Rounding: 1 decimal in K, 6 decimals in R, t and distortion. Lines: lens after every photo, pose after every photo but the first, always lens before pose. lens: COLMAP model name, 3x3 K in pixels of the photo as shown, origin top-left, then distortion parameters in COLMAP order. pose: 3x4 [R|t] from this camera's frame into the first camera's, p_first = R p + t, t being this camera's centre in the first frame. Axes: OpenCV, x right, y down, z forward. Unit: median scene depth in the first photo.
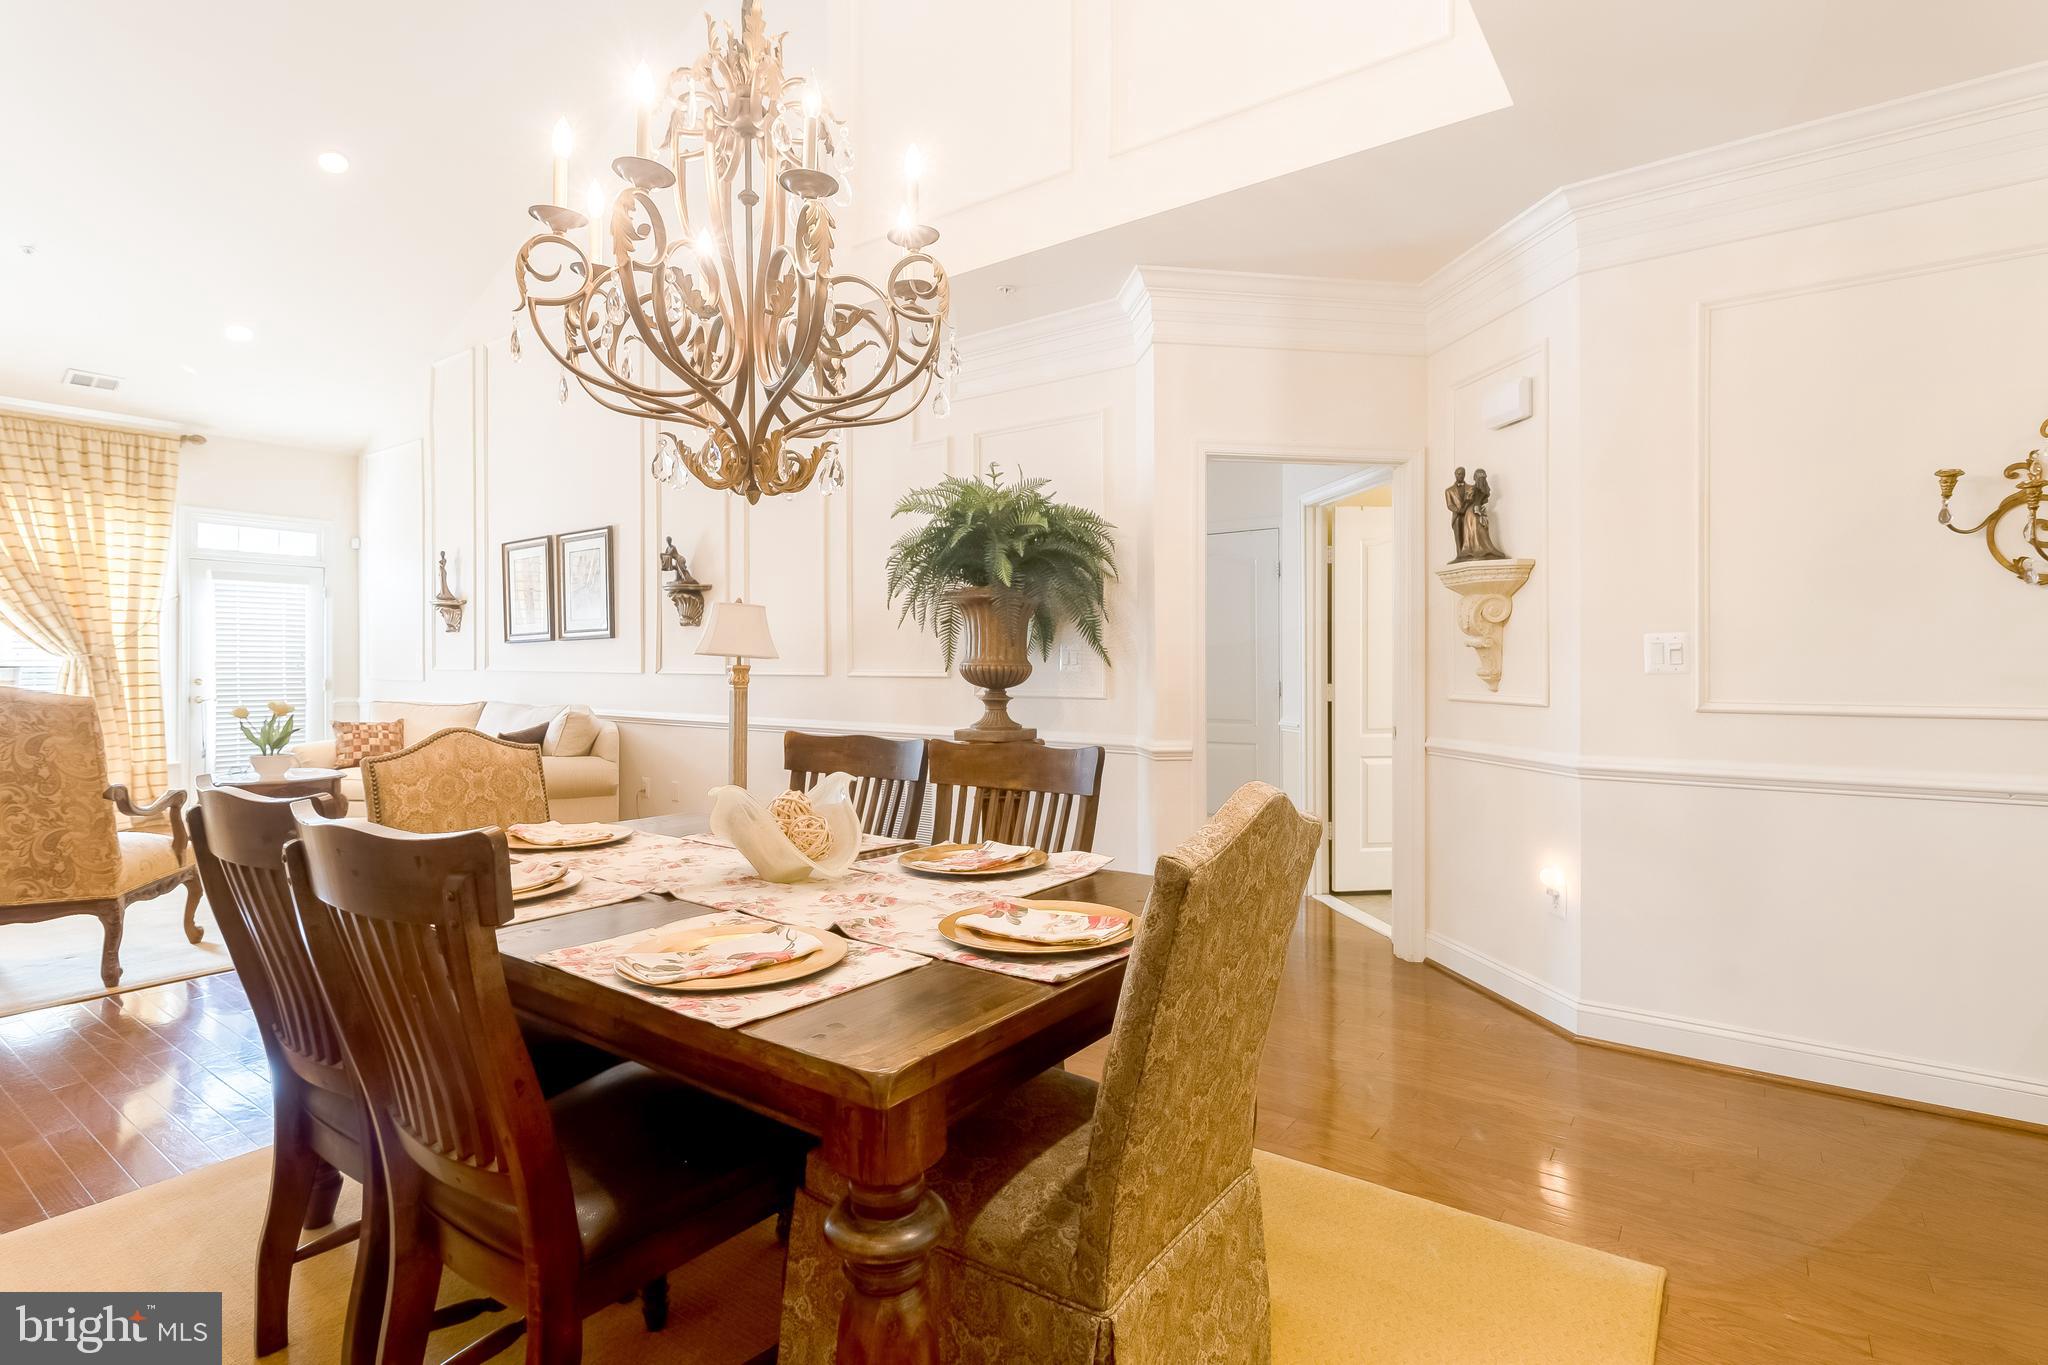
lens RADIAL K [[1012.3, 0, 973.7], [0, 1012.3, 675.2], [0, 0, 1]] dist [0.035743, -0.000243]
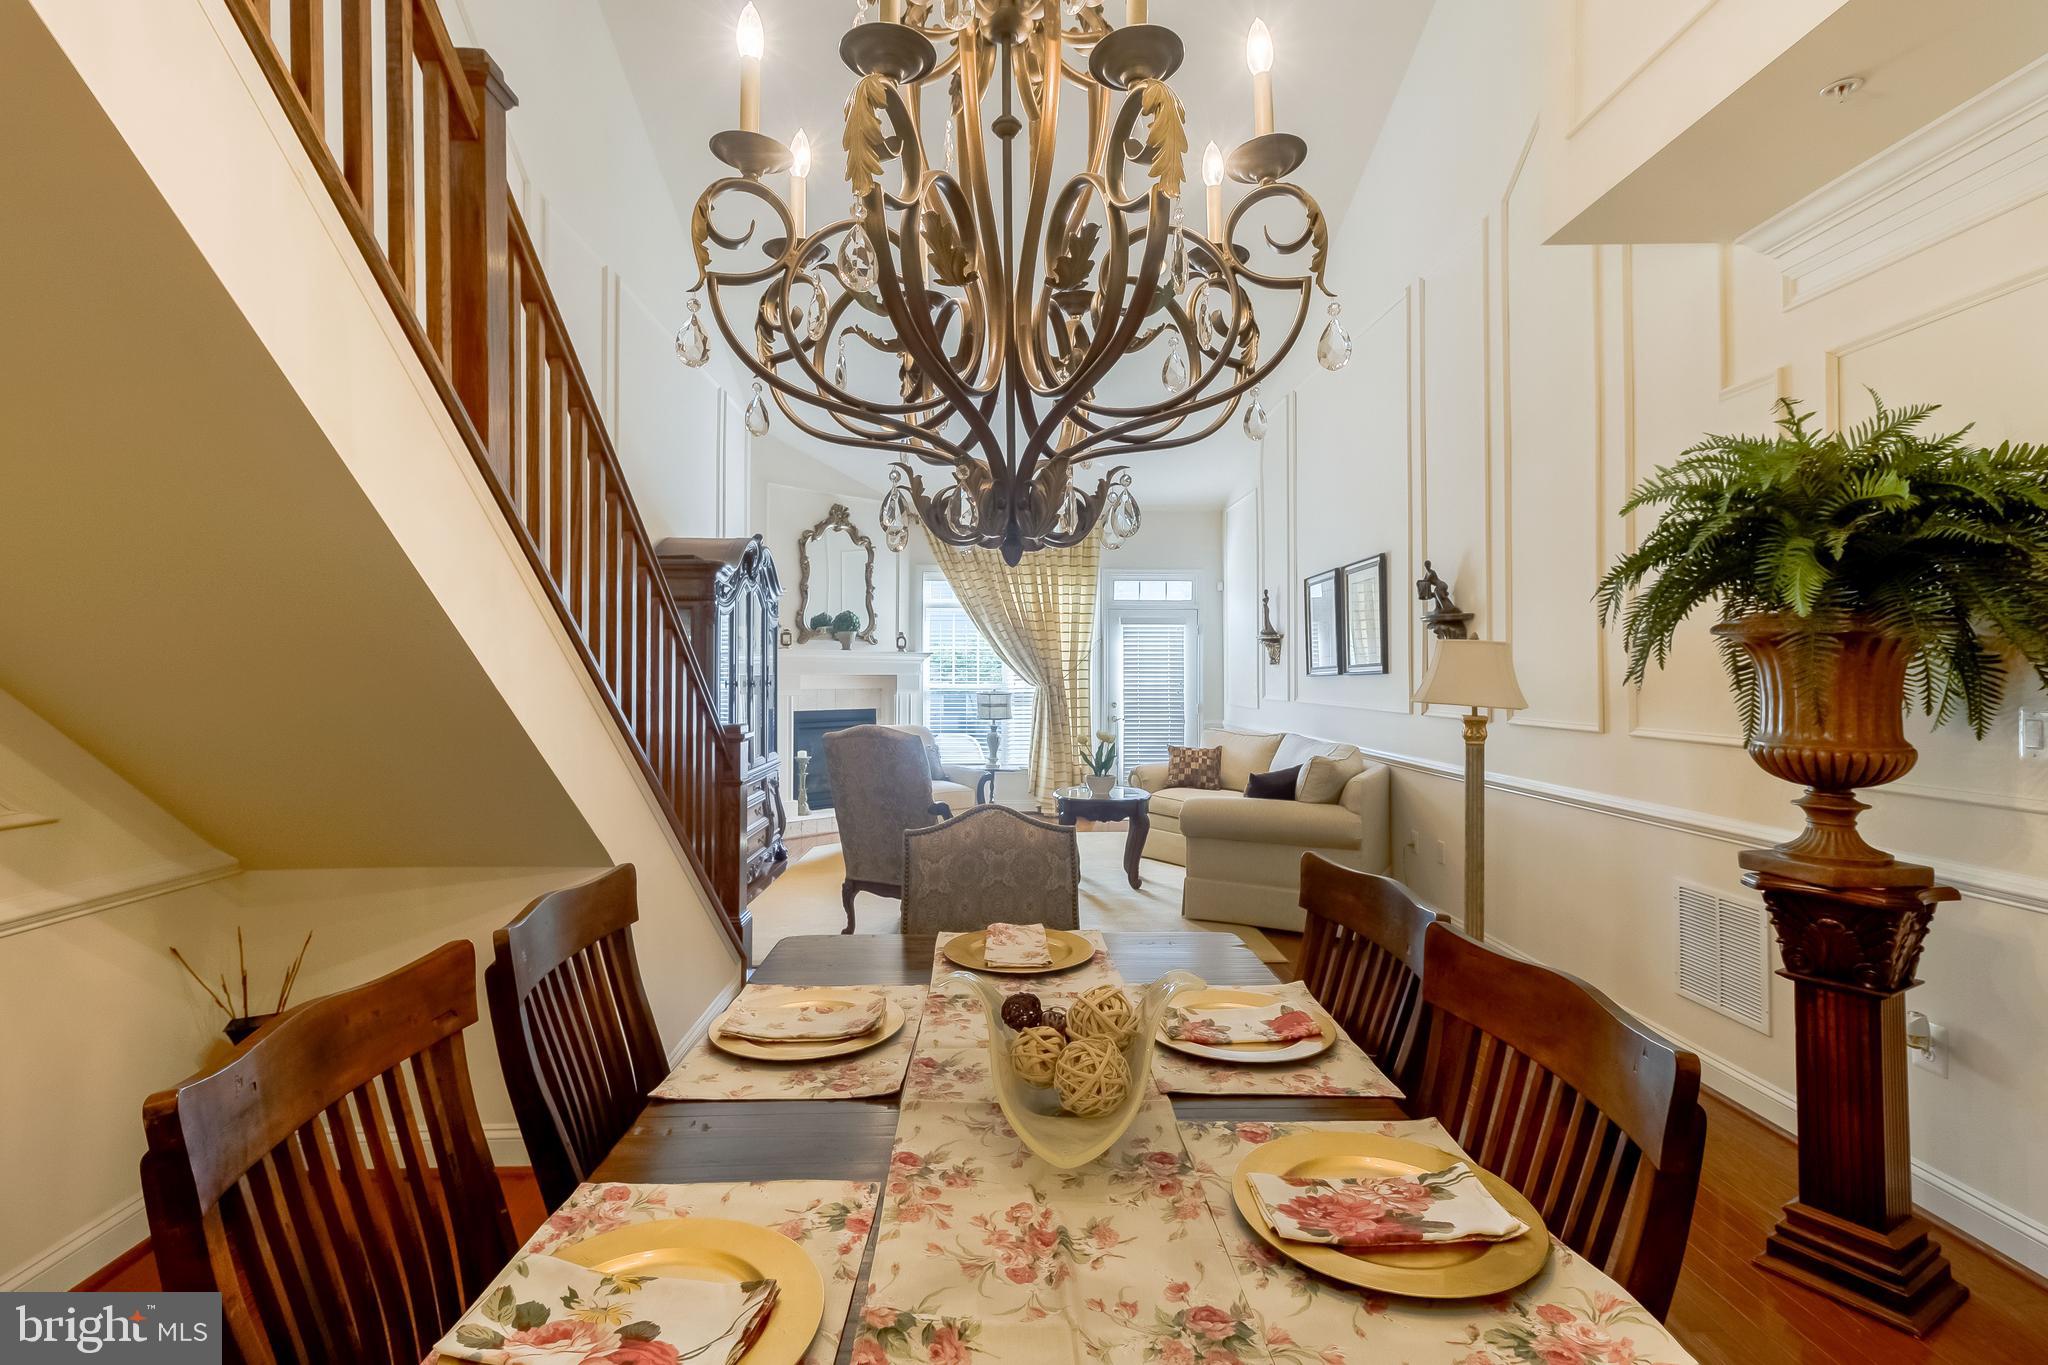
lens RADIAL K [[946.5, 0, 1023.9], [0, 946.5, 668.3], [0, 0, 1]] dist [0.010057, -0.000108]
pose [[0.647487, -0.007005, -0.762045, 0.103649], [-0.004374, 0.999907, -0.012908, -0.034093], [0.762064, 0.011691, 0.647396, 0.227451]]
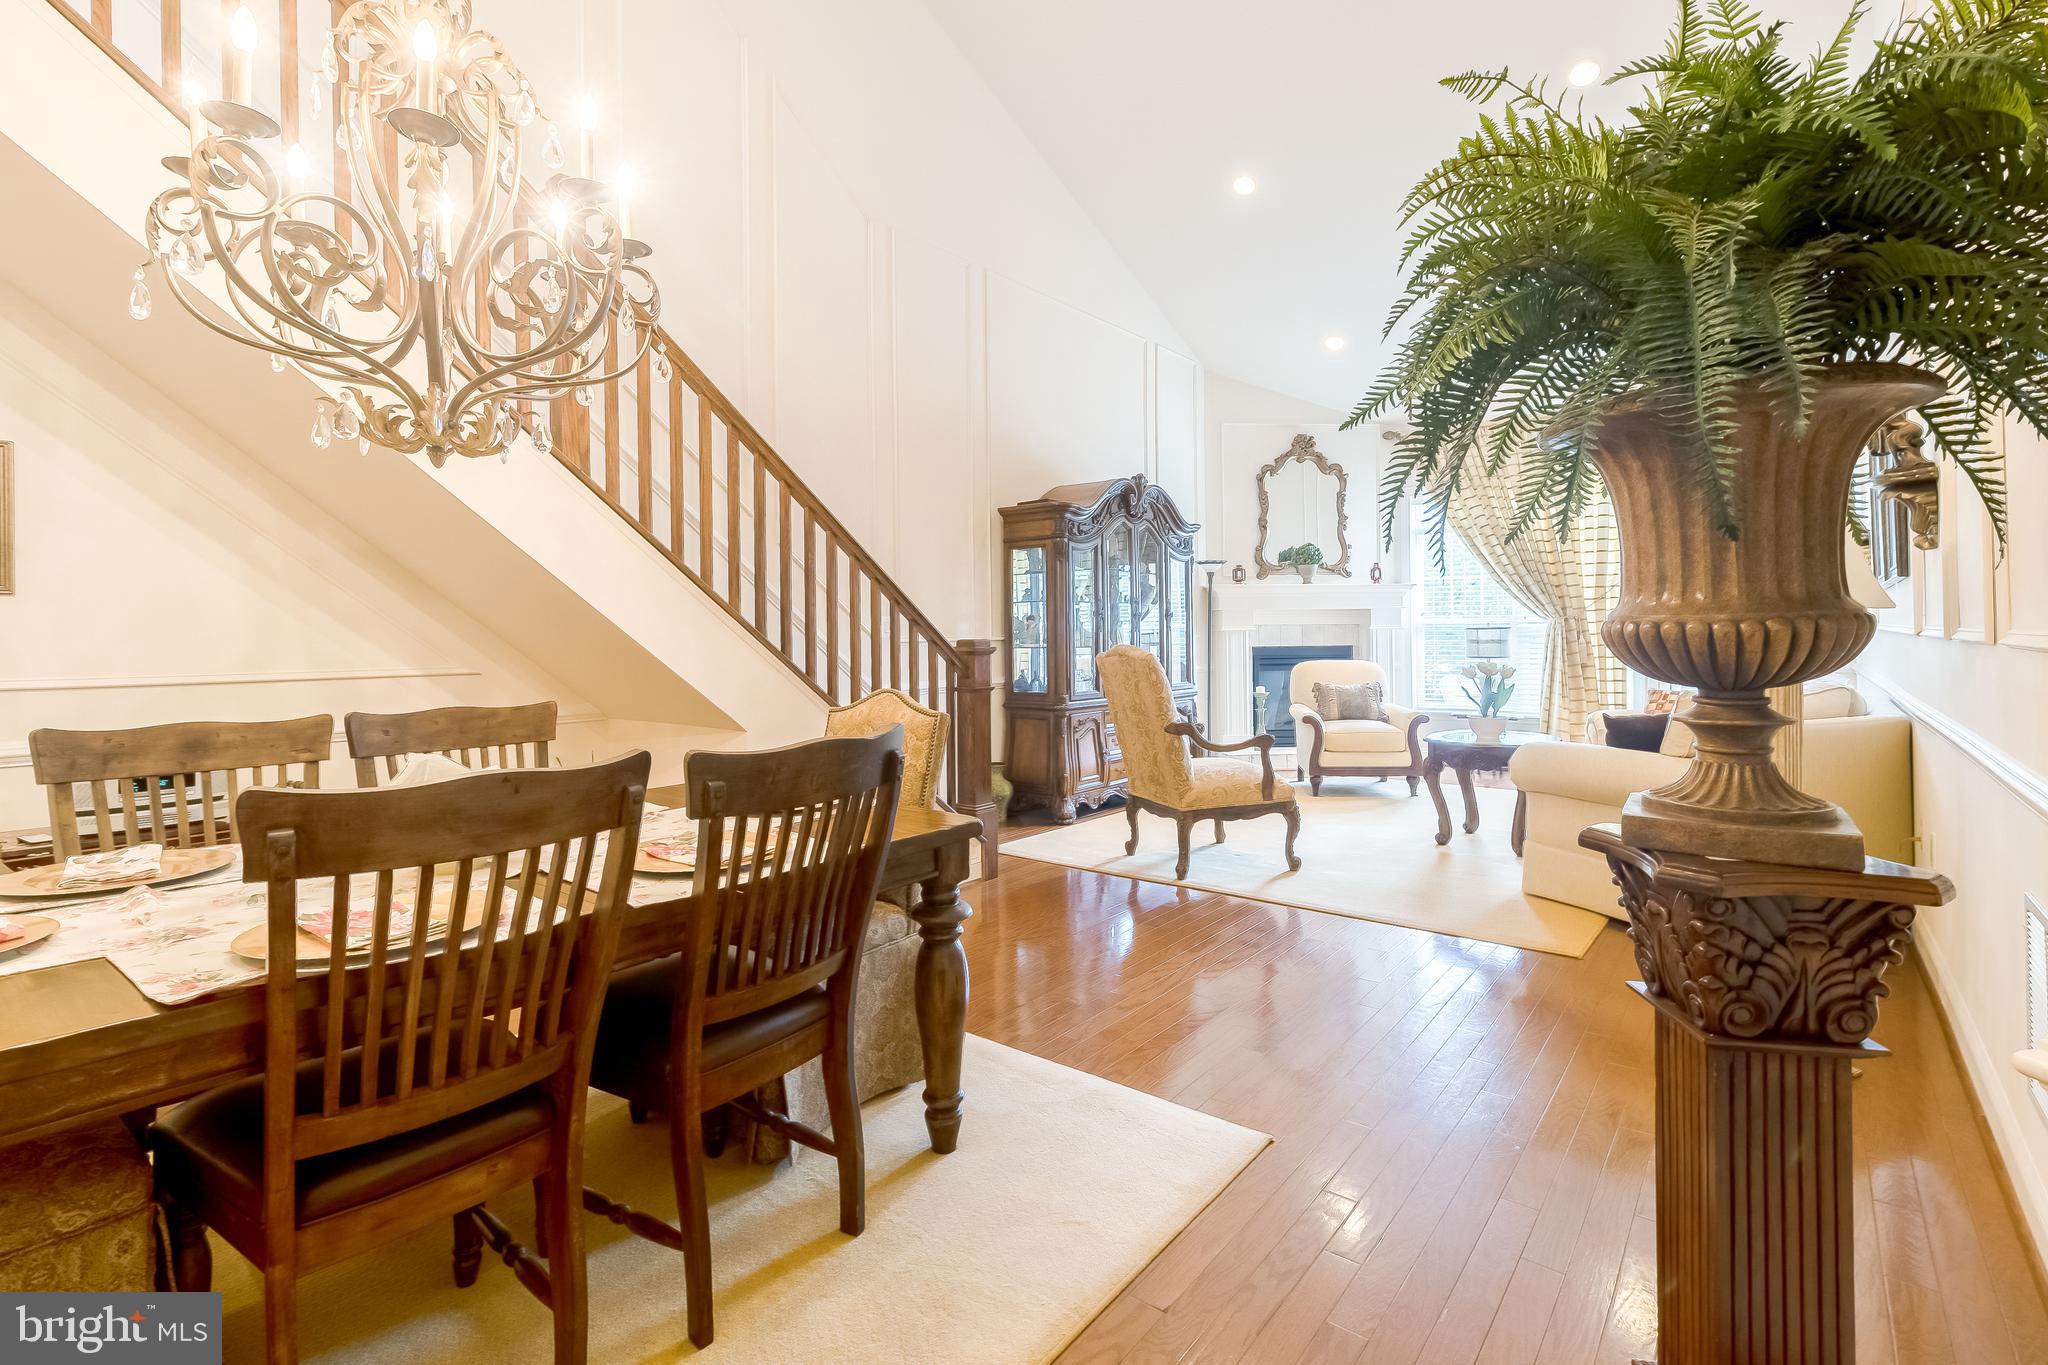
lens RADIAL K [[953.1, 0, 1024.2], [0, 953.1, 634.2], [0, 0, 1]] dist [0.001219, -0.000663]
pose [[-0.012847, -0.000361, -0.999917, 0.249526], [0.003580, 0.999994, -0.000407, -0.004017], [0.999911, -0.003585, -0.012846, 0.581764]]
